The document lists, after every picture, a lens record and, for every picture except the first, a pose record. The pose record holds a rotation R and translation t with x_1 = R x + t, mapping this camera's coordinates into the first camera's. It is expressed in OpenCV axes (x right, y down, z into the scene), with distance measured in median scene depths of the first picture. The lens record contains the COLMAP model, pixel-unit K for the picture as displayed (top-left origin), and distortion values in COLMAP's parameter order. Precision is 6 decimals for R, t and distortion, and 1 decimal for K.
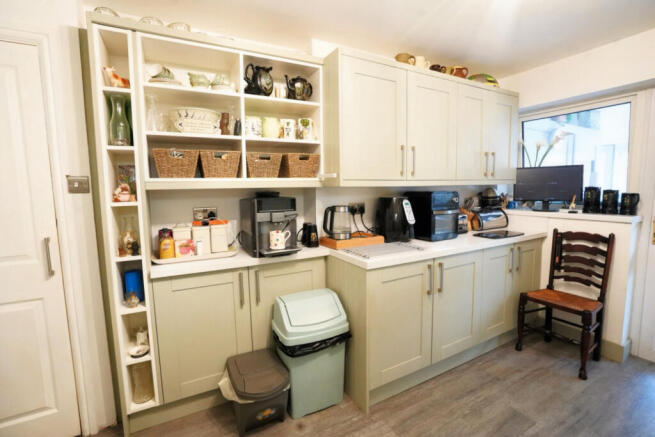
lens RADIAL K [[309.1, 0, 327.8], [0, 309.1, 221.0], [0, 0, 1]] dist [-0.053696, 0.020925]
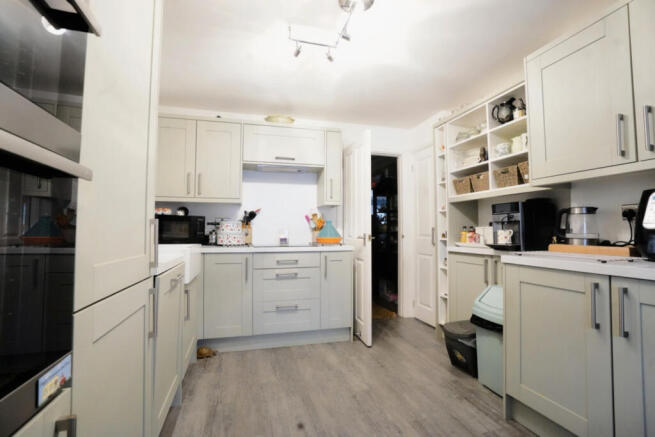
lens RADIAL K [[309.1, 0, 326.0], [0, 309.1, 220.5], [0, 0, 1]] dist [-0.053696, 0.020925]
pose [[-0.220398, -0.022145, -0.975159, 1.211324], [-0.099510, 0.995037, -0.000106, 0.070748], [0.970321, 0.097015, -0.221507, 0.606869]]
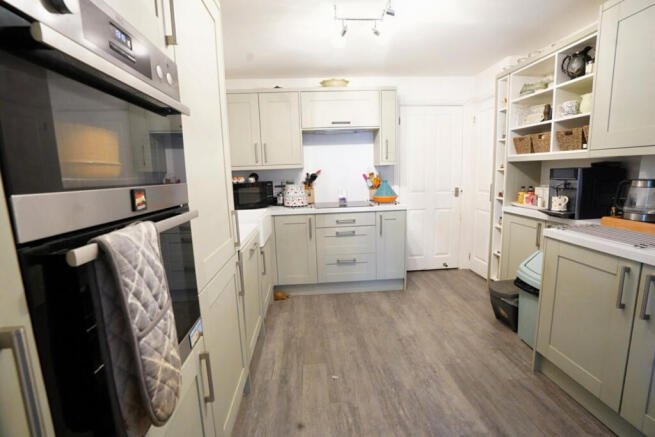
lens RADIAL K [[309.1, 0, 323.3], [0, 309.1, 221.1], [0, 0, 1]] dist [-0.053696, 0.020925]
pose [[-0.428576, 0.173811, -0.886630, 1.332084], [-0.051949, 0.974958, 0.216238, -0.079819], [0.902011, 0.138734, -0.408814, 0.694985]]
